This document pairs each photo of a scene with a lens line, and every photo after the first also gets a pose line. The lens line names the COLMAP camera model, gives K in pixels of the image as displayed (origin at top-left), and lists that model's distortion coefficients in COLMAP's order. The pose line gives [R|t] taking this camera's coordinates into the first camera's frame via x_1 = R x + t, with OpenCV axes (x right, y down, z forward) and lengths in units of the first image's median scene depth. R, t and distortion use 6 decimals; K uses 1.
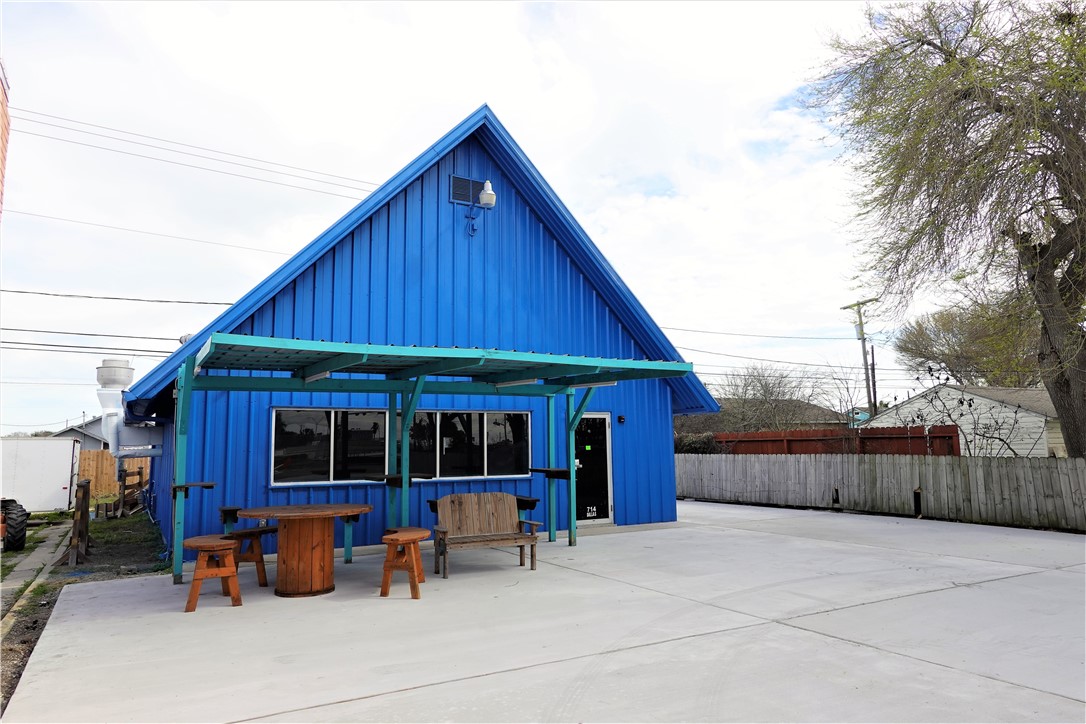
lens RADIAL K [[723.6, 0, 542.6], [0, 723.6, 357.6], [0, 0, 1]] dist [-0.003612, 0.004842]
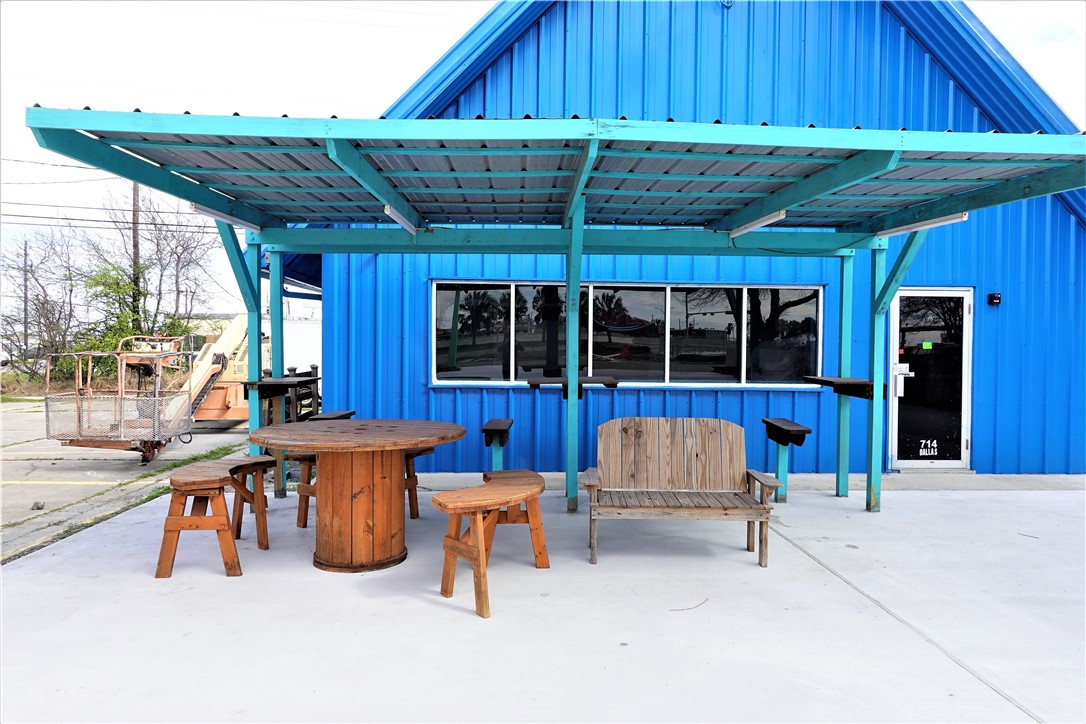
lens RADIAL K [[719.7, 0, 538.8], [0, 719.7, 358.2], [0, 0, 1]] dist [-0.005349, -0.002165]
pose [[0.884433, 0.033759, -0.465445, 0.068666], [0.035296, 0.989684, 0.138851, 0.048497], [0.465331, -0.139233, 0.874117, 0.387590]]
